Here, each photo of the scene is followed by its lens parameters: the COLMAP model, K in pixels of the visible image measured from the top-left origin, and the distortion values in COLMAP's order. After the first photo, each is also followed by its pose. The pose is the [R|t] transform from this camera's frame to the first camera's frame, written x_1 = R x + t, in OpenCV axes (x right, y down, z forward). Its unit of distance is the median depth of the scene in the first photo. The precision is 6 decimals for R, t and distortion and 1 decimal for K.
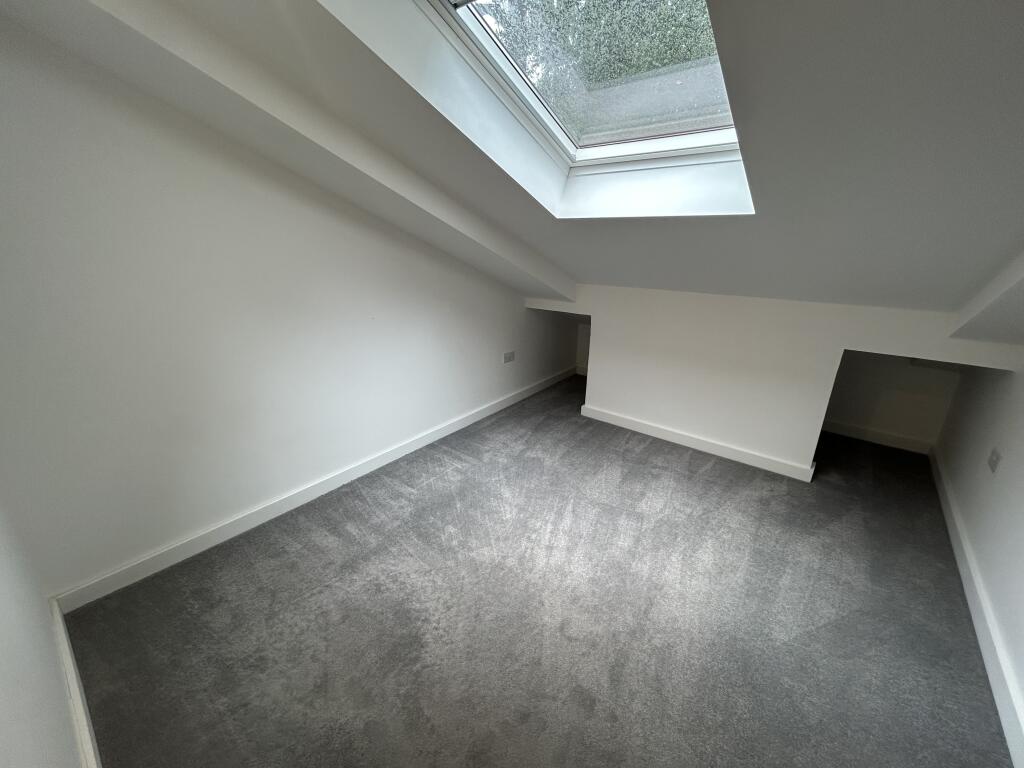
lens RADIAL K [[414.1, 0, 512.0], [0, 414.1, 384.0], [0, 0, 1]] dist [0.000850, 0.000258]
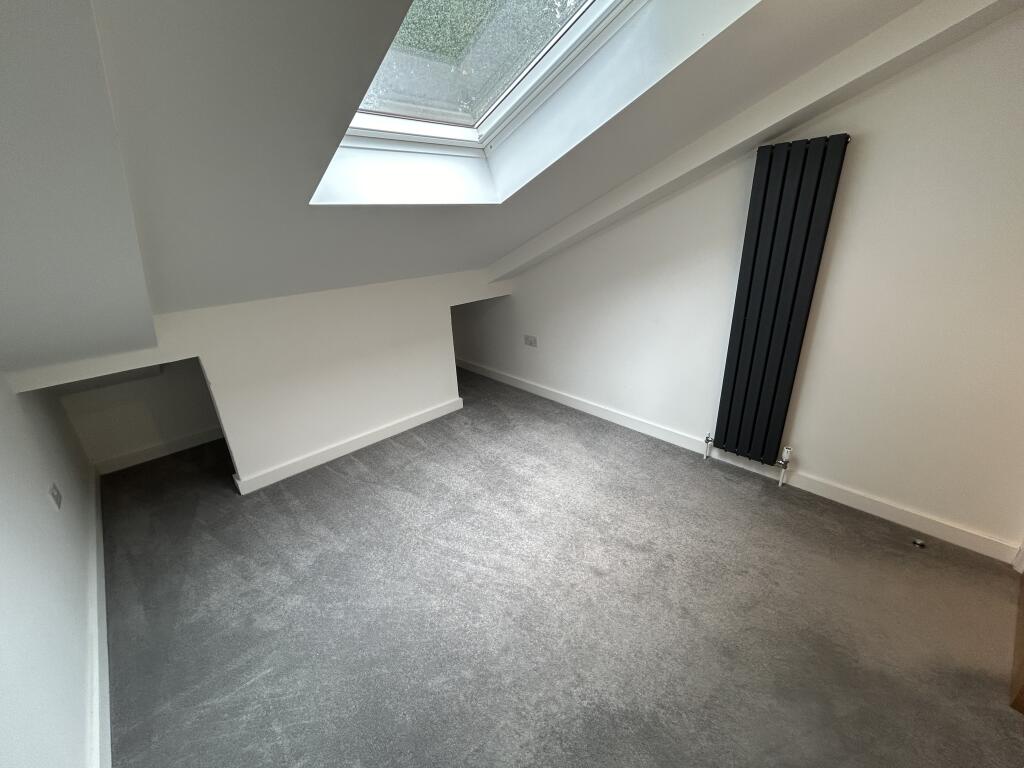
lens RADIAL K [[414.1, 0, 512.0], [0, 414.1, 384.0], [0, 0, 1]] dist [0.000850, 0.000258]
pose [[0.125644, -0.375927, 0.918092, -0.508781], [0.370988, 0.876088, 0.307956, -0.200474], [-0.920099, 0.301908, 0.249540, 0.538003]]
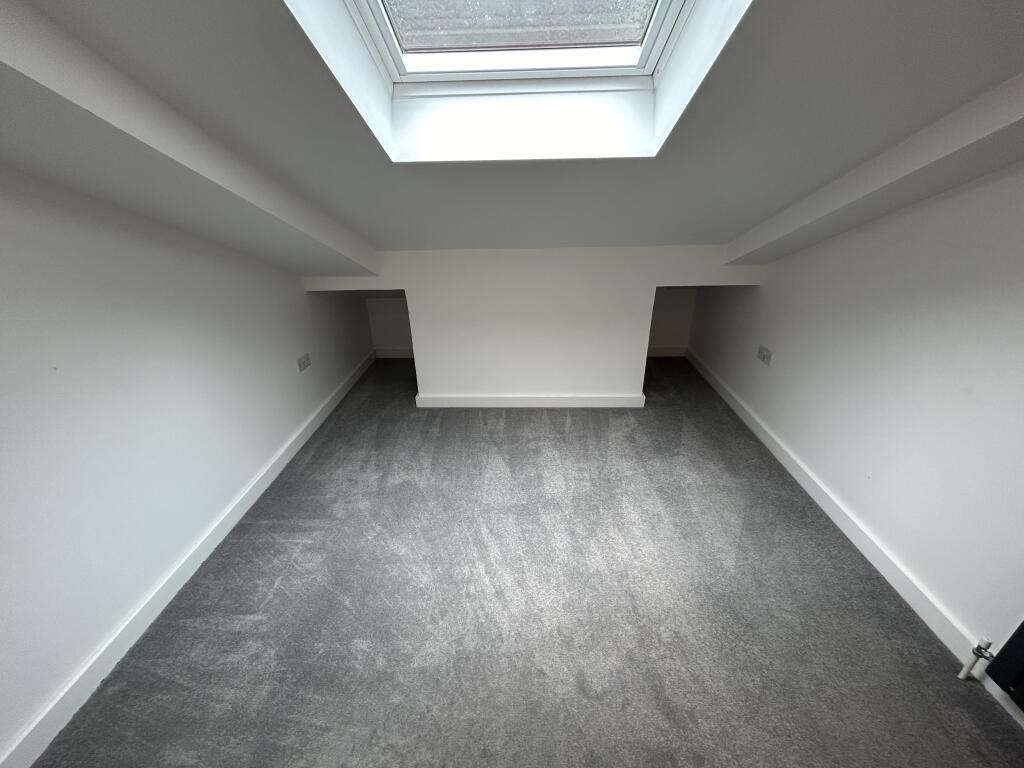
lens RADIAL K [[414.1, 0, 512.0], [0, 414.1, 384.0], [0, 0, 1]] dist [0.000850, 0.000258]
pose [[0.797480, -0.282676, 0.533029, -0.174334], [0.225298, 0.959070, 0.171540, -0.108992], [-0.559702, -0.016709, 0.828525, 0.282318]]
